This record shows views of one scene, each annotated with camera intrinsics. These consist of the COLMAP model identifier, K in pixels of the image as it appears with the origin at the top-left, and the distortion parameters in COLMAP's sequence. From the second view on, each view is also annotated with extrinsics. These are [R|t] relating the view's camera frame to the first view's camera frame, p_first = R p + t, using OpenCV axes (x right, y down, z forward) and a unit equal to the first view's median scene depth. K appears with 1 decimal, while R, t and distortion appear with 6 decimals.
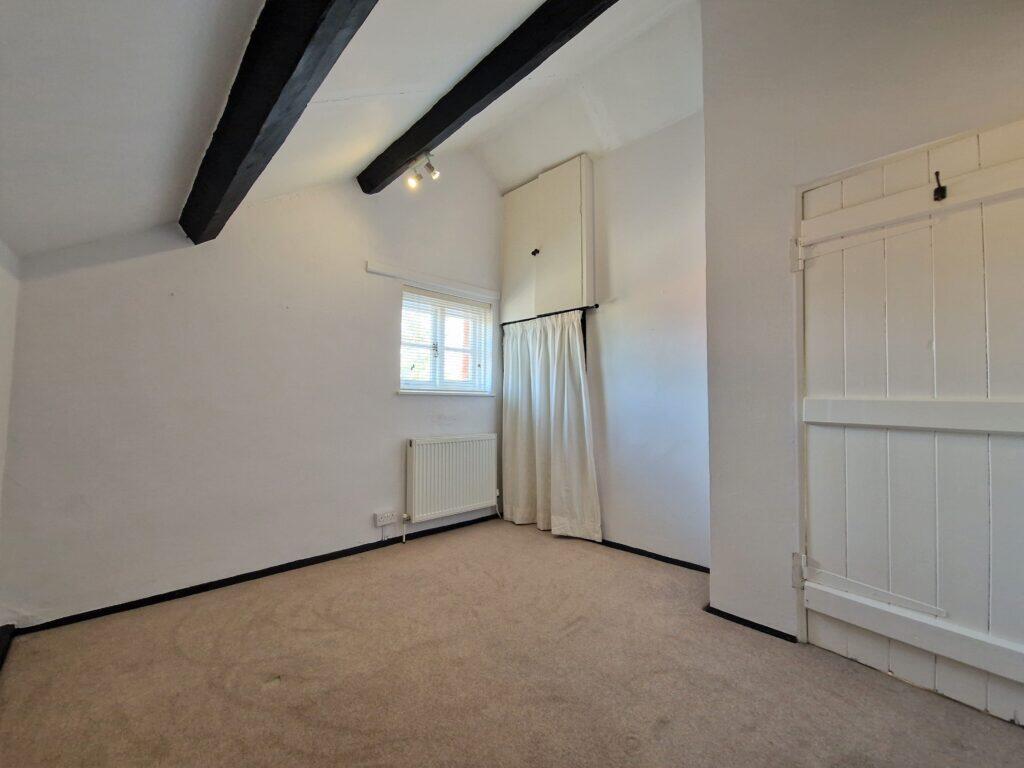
lens RADIAL K [[411.6, 0, 509.8], [0, 411.6, 386.0], [0, 0, 1]] dist [-0.006772, -0.000459]
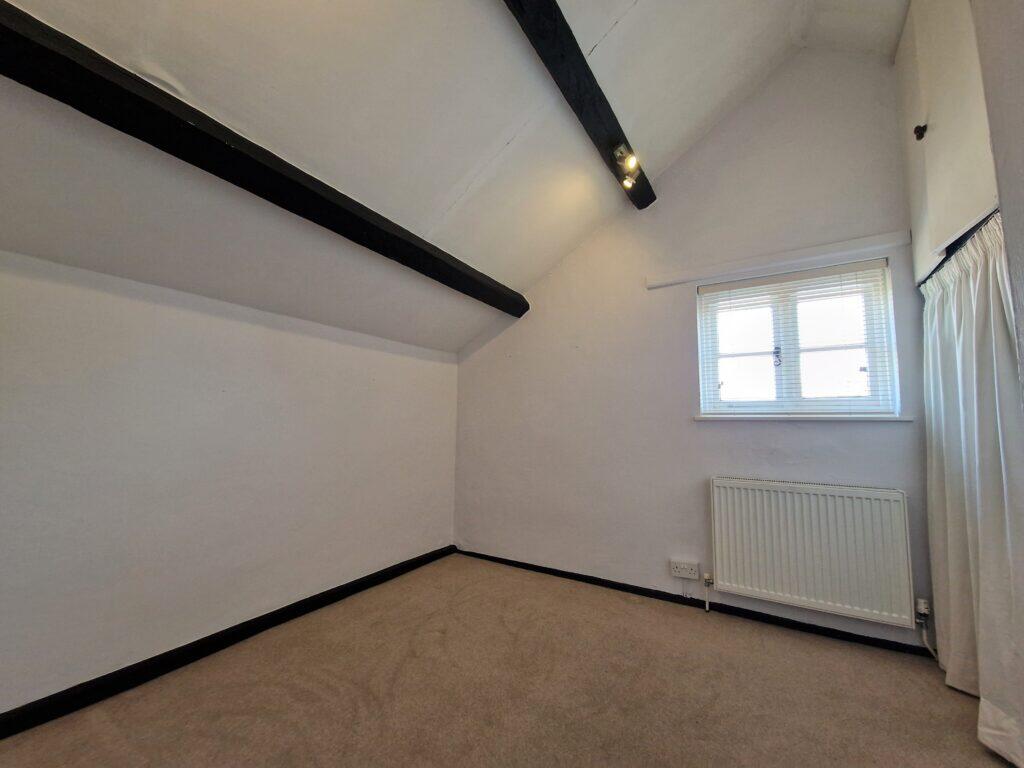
lens RADIAL K [[411.6, 0, 510.8], [0, 411.6, 388.7], [0, 0, 1]] dist [-0.006772, -0.000459]
pose [[0.247312, -0.093323, -0.964431, 0.413304], [0.026713, 0.995629, -0.089492, 0.020194], [0.968568, -0.003630, 0.248724, 0.422109]]
